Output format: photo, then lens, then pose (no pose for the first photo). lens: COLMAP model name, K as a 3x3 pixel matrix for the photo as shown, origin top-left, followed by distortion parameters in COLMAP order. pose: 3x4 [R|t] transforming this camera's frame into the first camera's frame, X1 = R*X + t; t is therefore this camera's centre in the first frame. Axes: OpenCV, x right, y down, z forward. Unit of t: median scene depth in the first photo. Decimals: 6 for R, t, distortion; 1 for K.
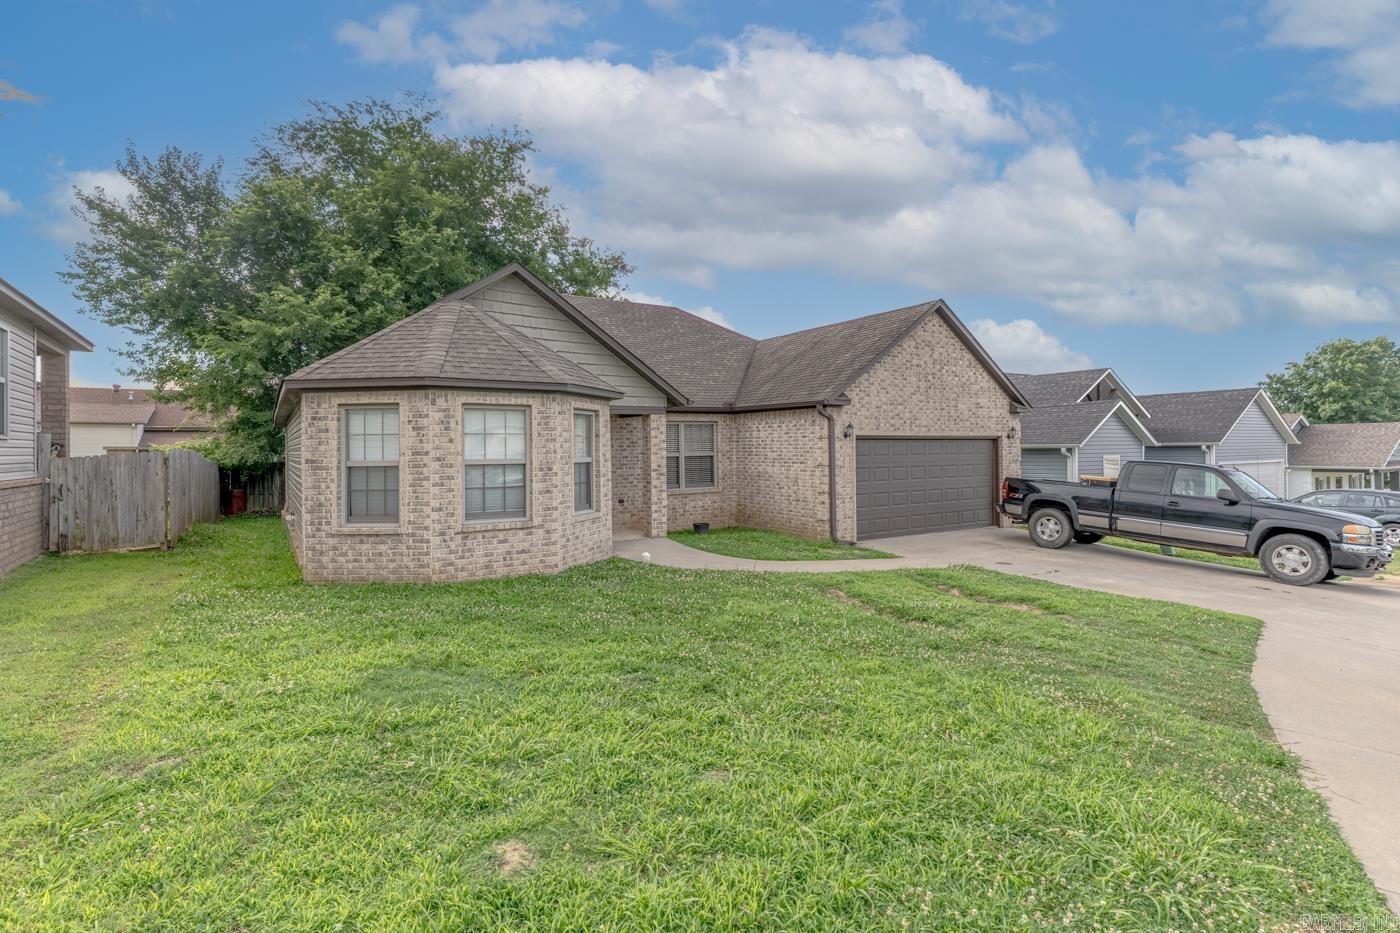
lens RADIAL K [[678.6, 0, 665.7], [0, 678.6, 440.8], [0, 0, 1]] dist [0.000617, 0.001131]
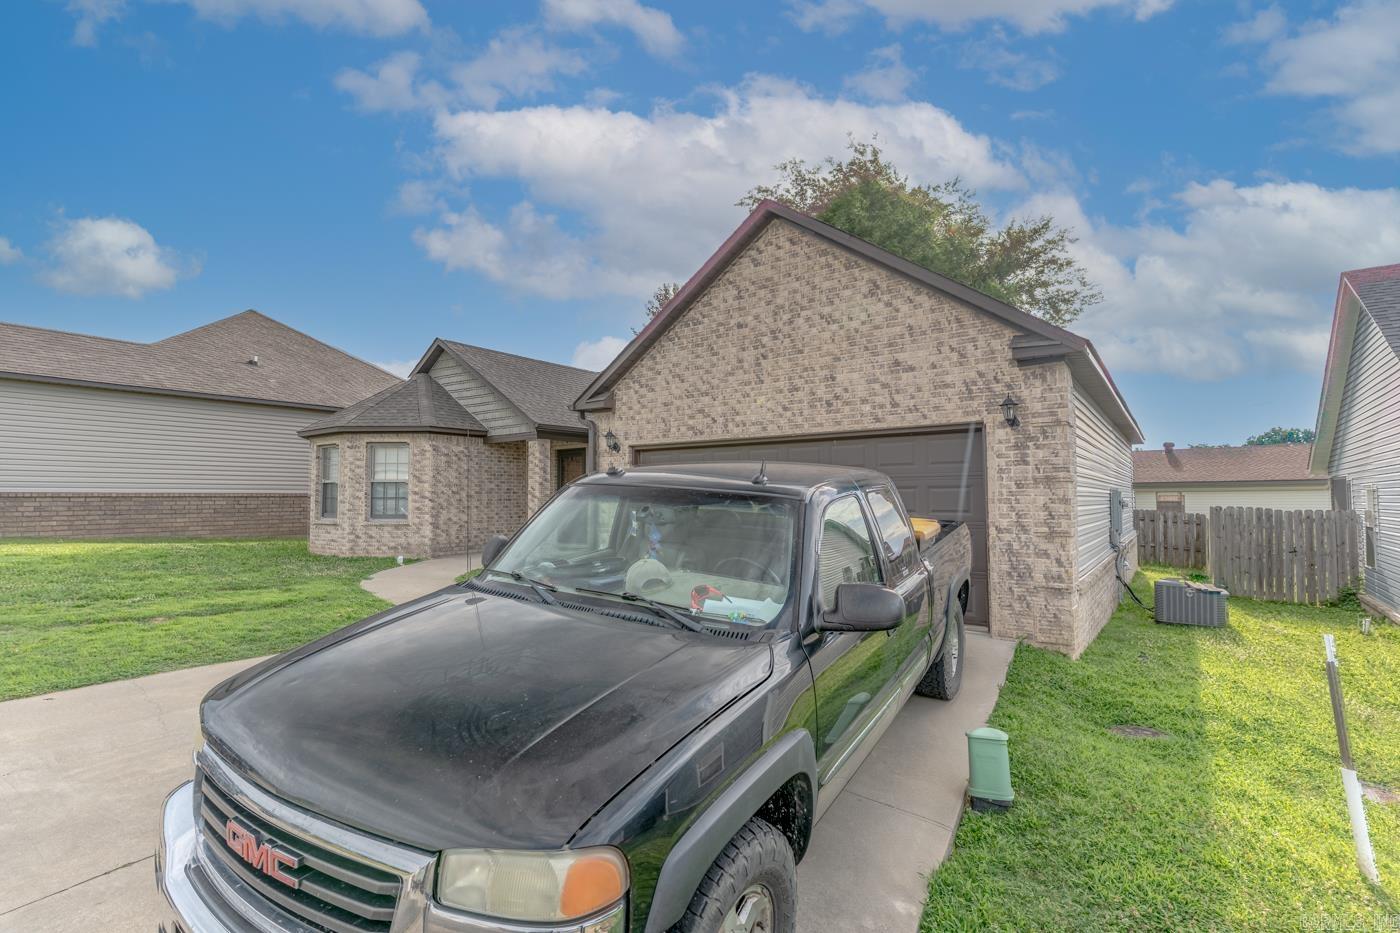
lens RADIAL K [[678.6, 0, 687.0], [0, 678.6, 474.6], [0, 0, 1]] dist [0.000617, 0.001131]
pose [[0.350106, -0.032781, -0.936136, 0.996979], [0.003686, 0.999428, -0.033619, 0.046852], [0.936703, 0.008320, 0.350027, 0.800608]]
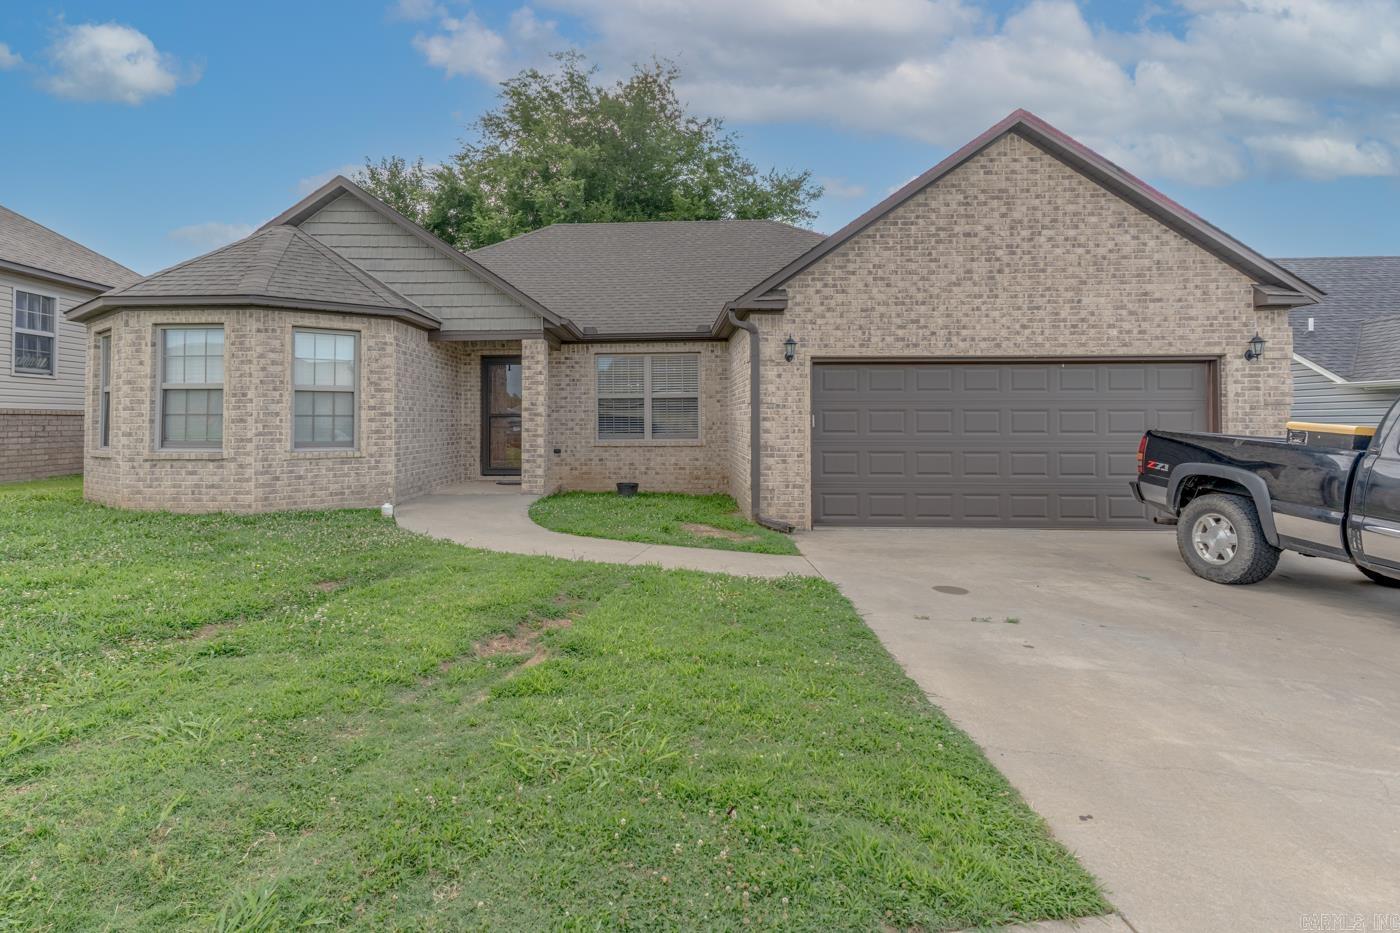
lens RADIAL K [[678.6, 0, 685.6], [0, 678.6, 412.5], [0, 0, 1]] dist [0.000617, 0.001131]
pose [[0.816043, -0.002375, -0.577986, 0.549149], [-0.000763, 0.999986, -0.005186, 0.047027], [0.577990, 0.004673, 0.816030, 0.422219]]
